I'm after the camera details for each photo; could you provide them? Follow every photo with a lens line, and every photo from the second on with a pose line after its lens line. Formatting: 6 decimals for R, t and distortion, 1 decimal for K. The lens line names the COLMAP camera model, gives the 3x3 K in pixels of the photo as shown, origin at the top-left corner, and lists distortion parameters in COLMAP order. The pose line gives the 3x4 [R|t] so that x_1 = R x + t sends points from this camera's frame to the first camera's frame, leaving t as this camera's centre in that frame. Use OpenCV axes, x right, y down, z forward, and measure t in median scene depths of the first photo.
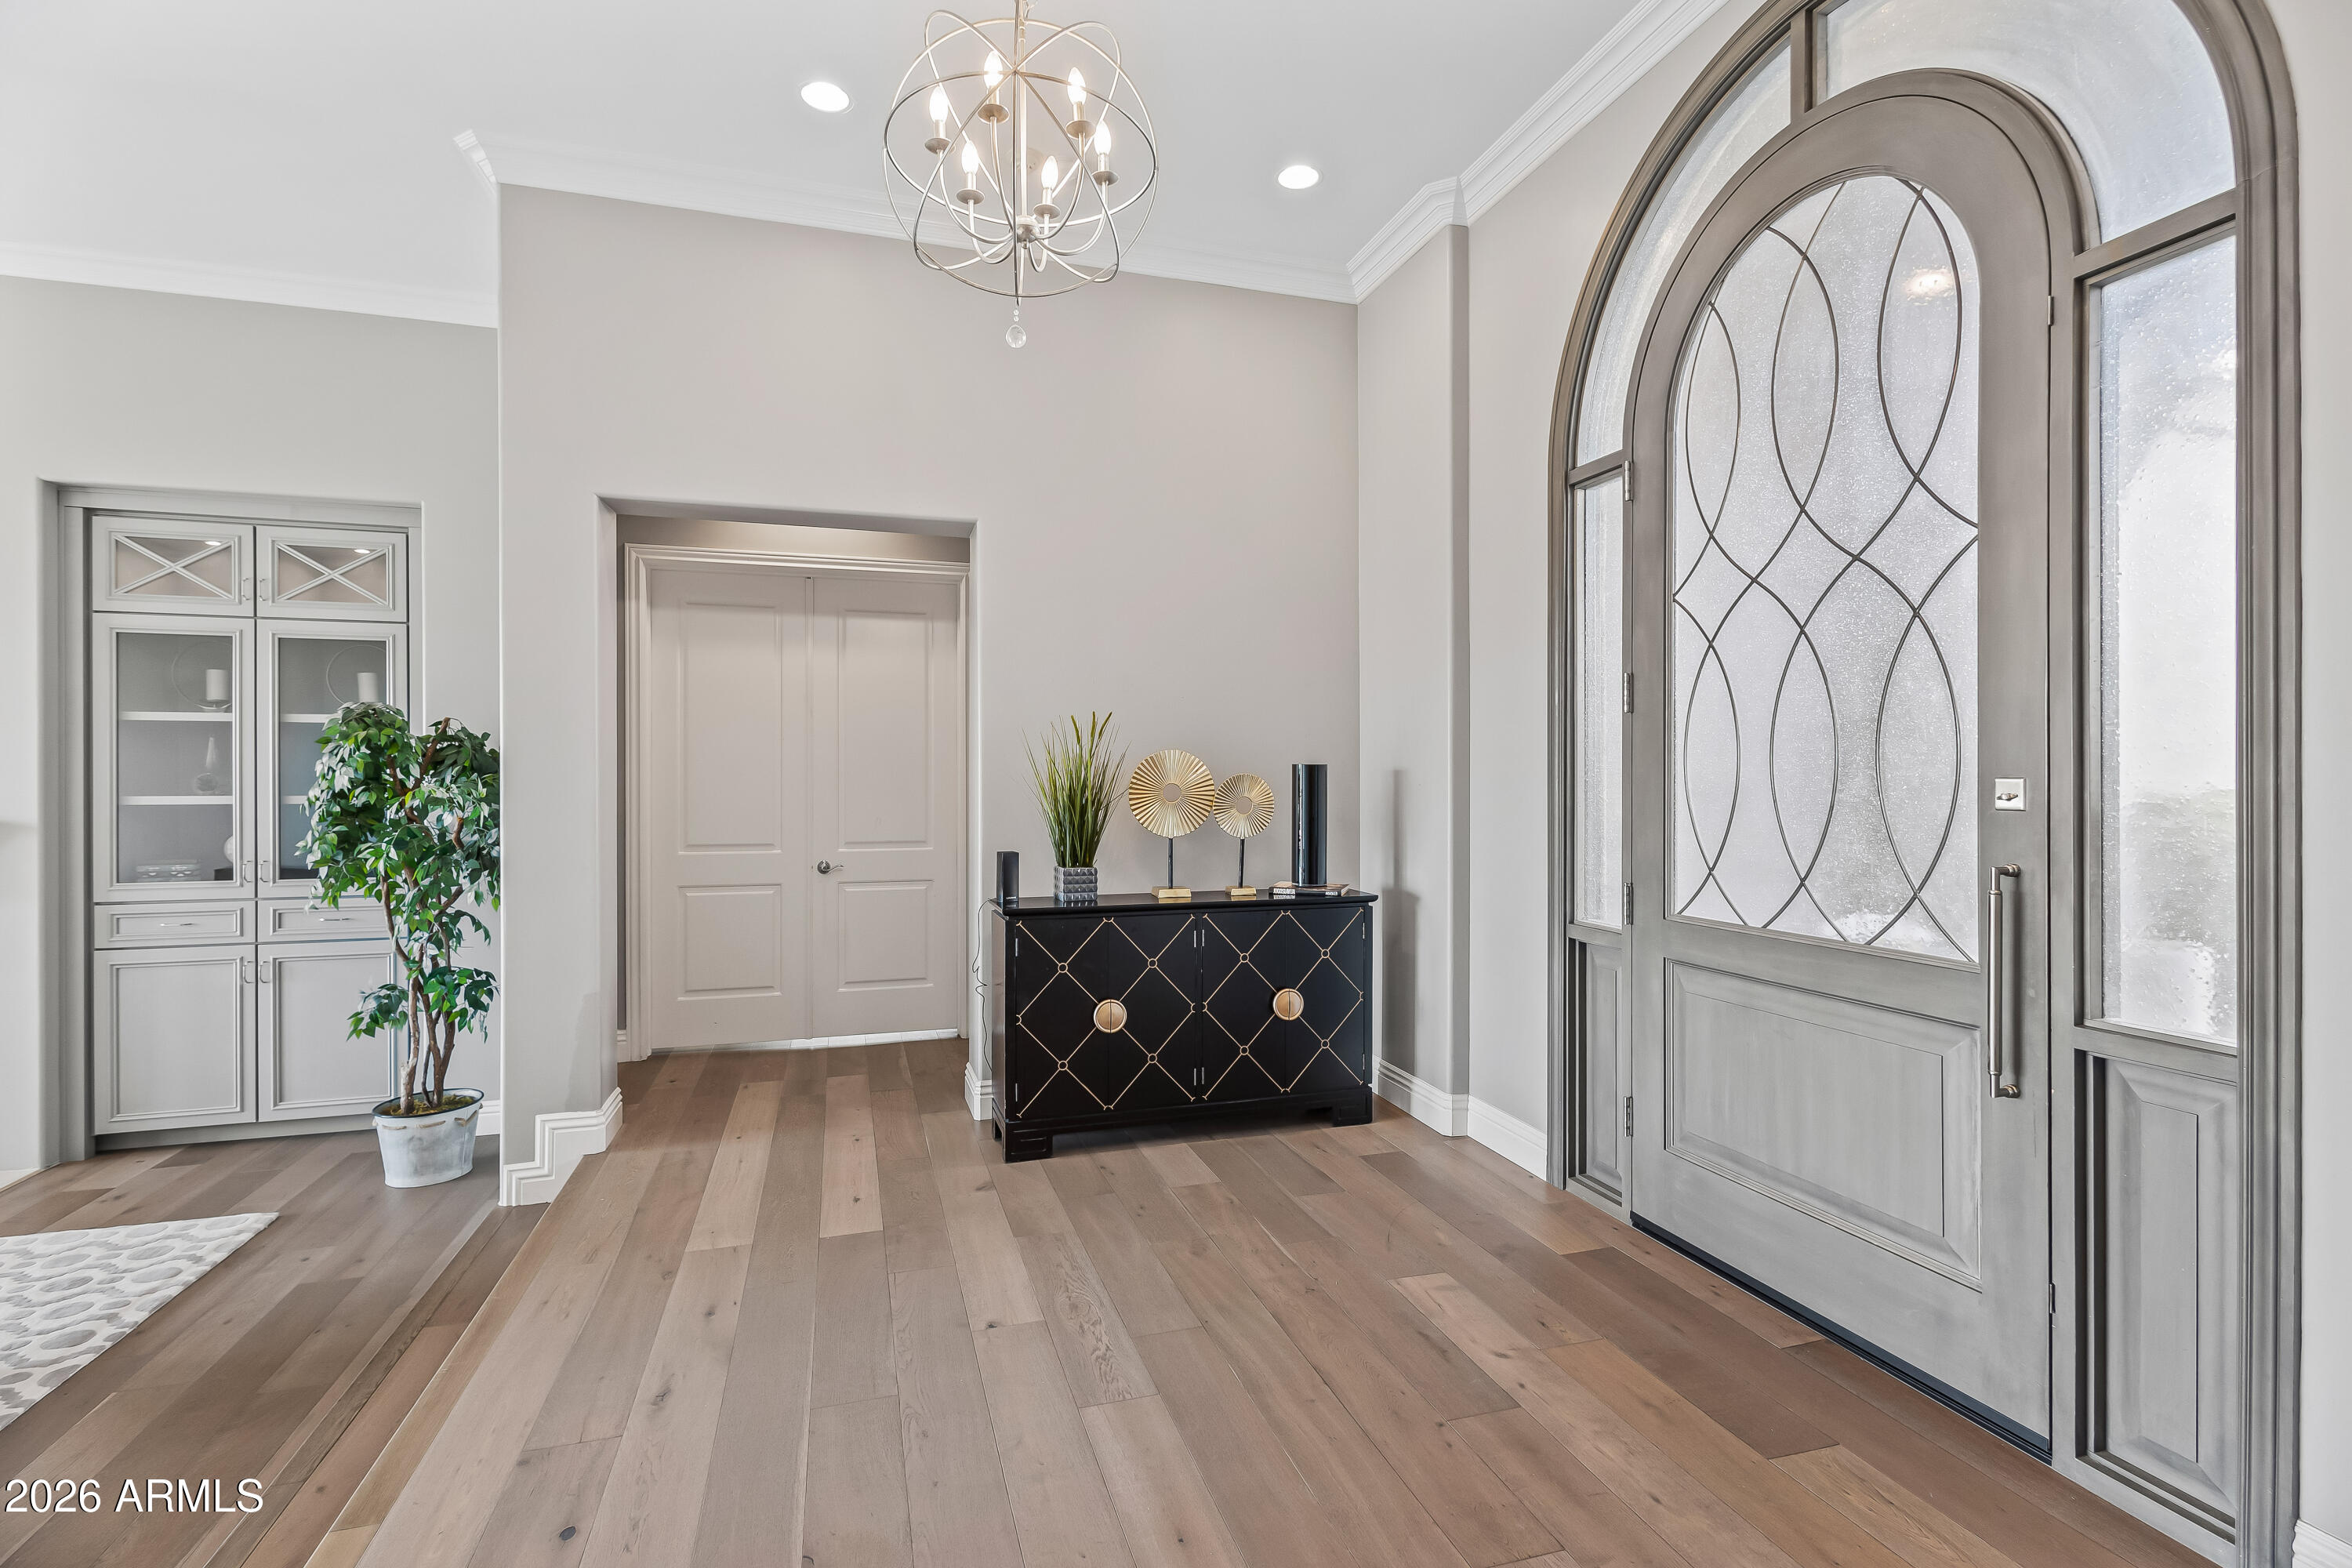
lens RADIAL K [[1082.6, 0, 1172.6], [0, 1082.6, 779.7], [0, 0, 1]] dist [0.000641, -0.000851]
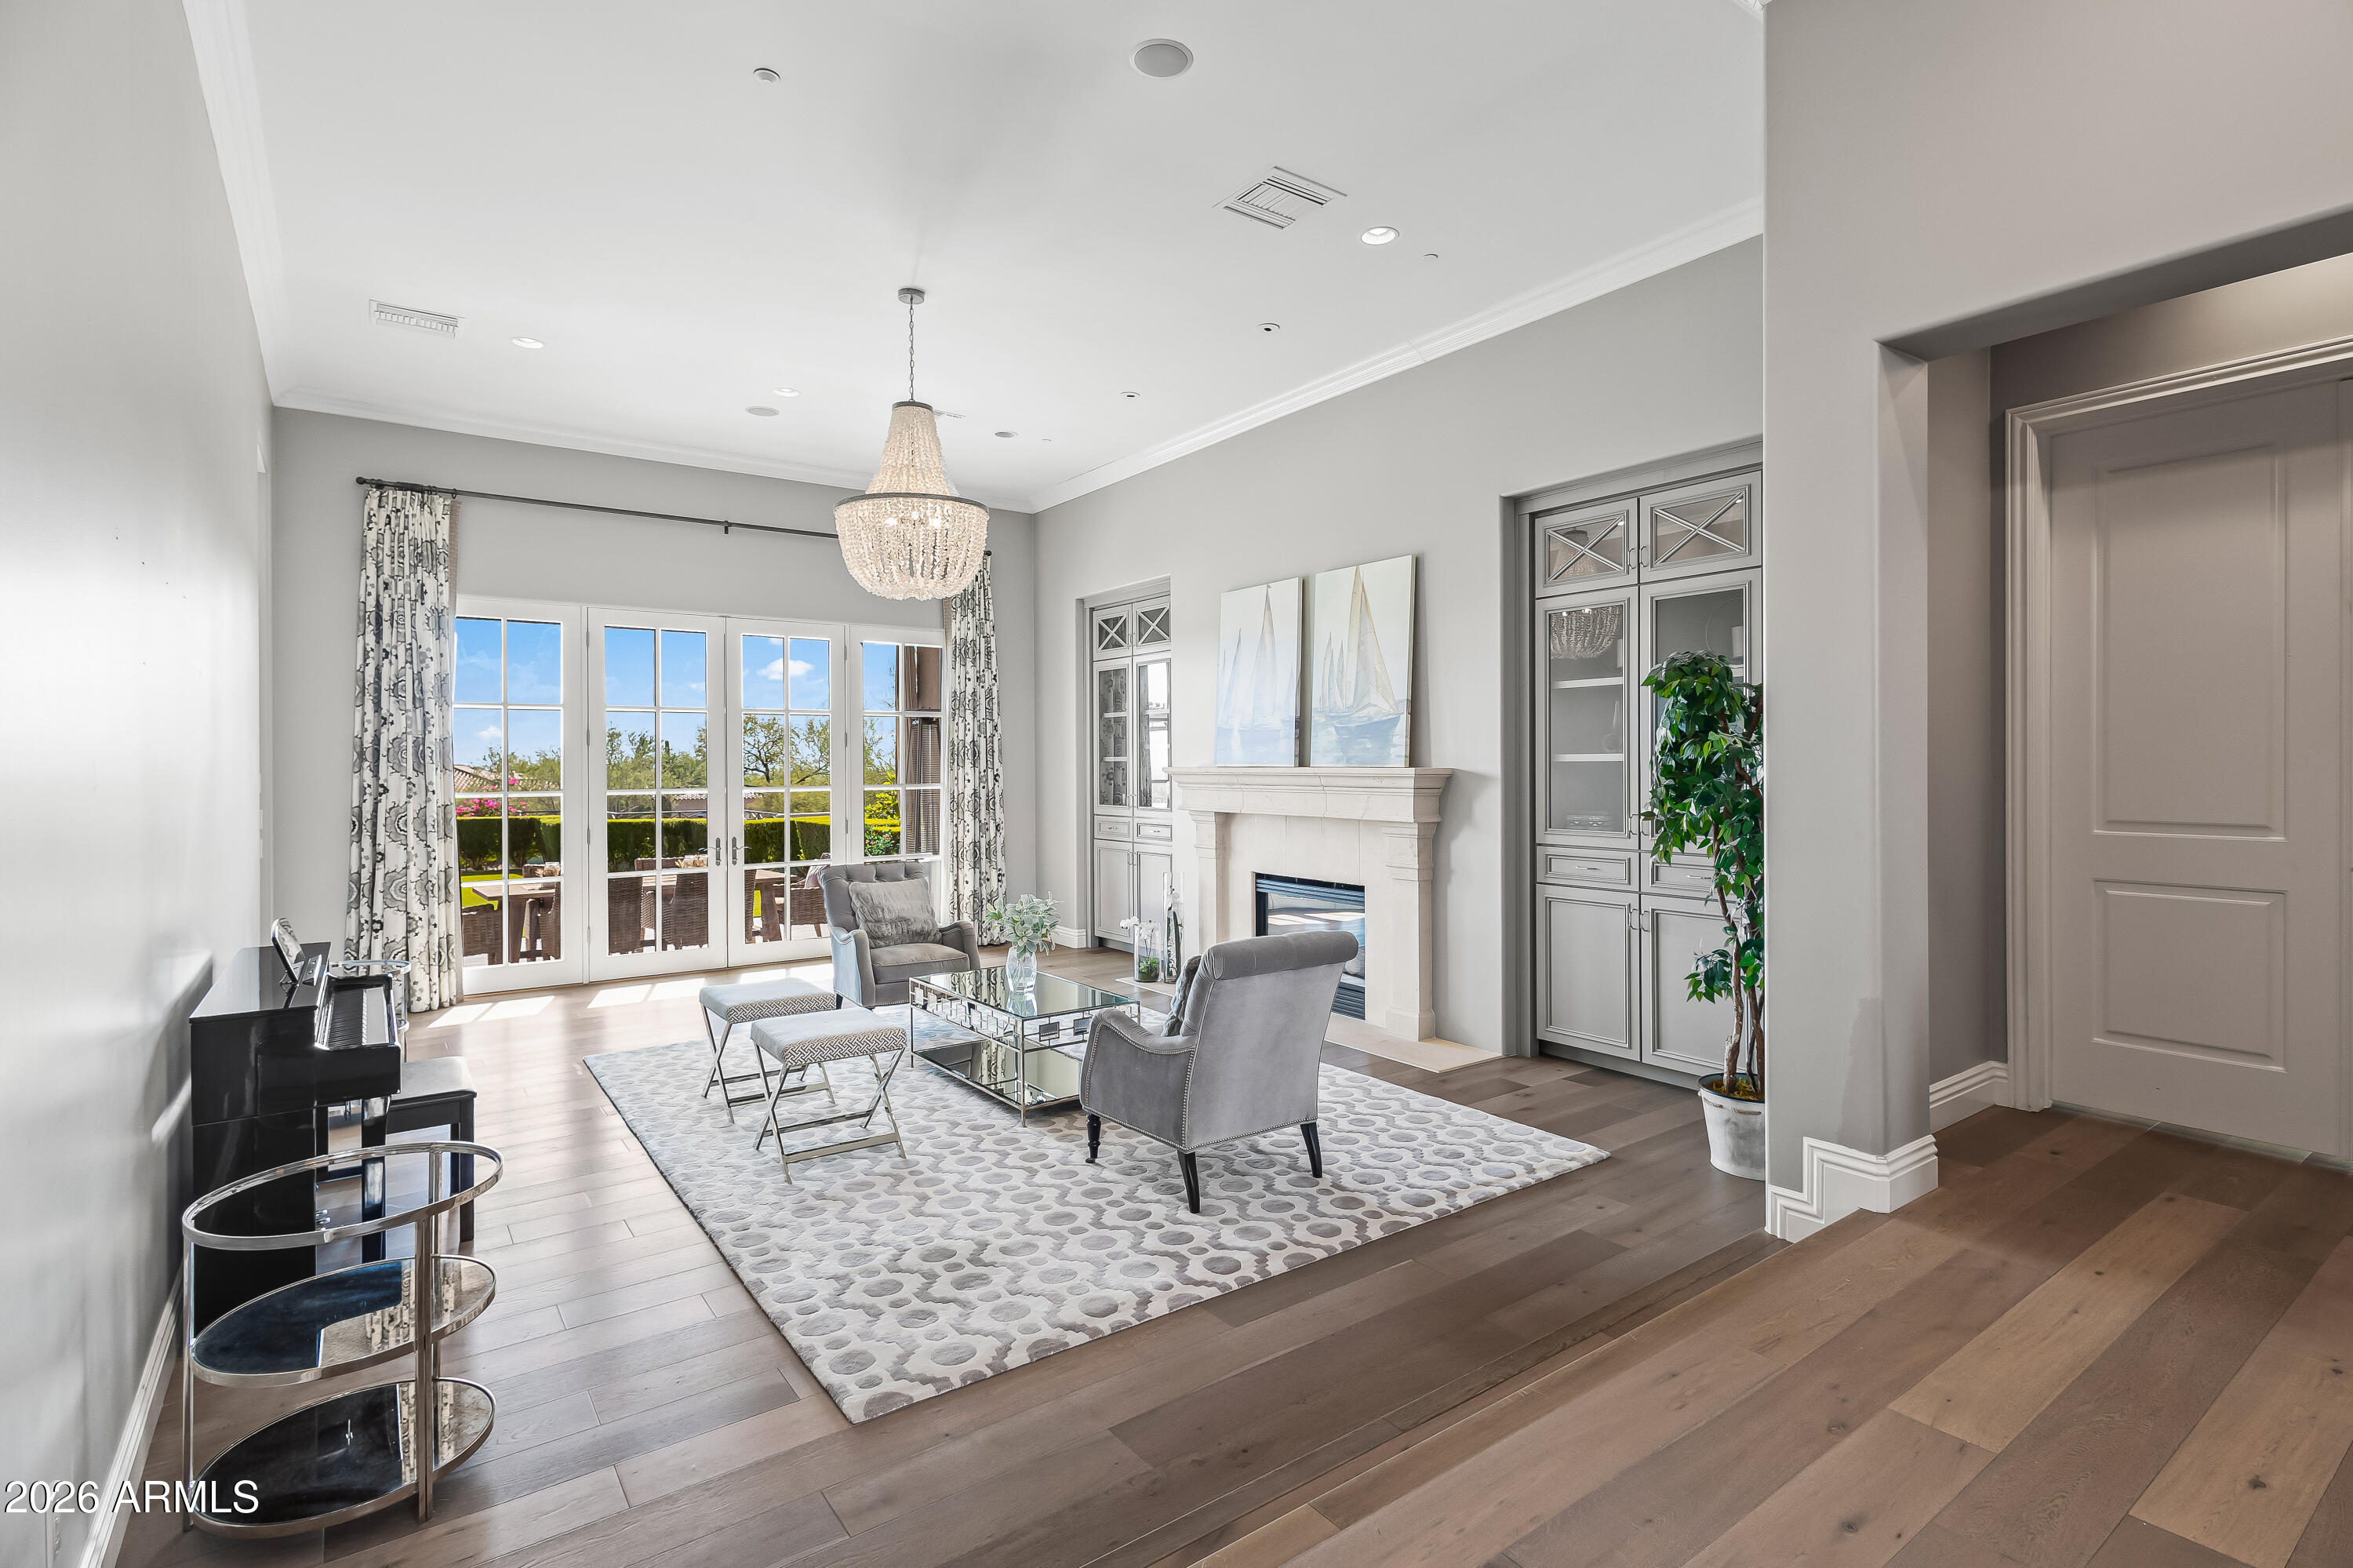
lens RADIAL K [[1116.7, 0, 1200.9], [0, 1116.7, 769.5], [0, 0, 1]] dist [0.006177, 0.001149]
pose [[0.338068, 0.003780, -0.941114, 0.042164], [0.003352, 0.999981, 0.005221, 0.029082], [0.941116, -0.004920, 0.338049, 0.281279]]
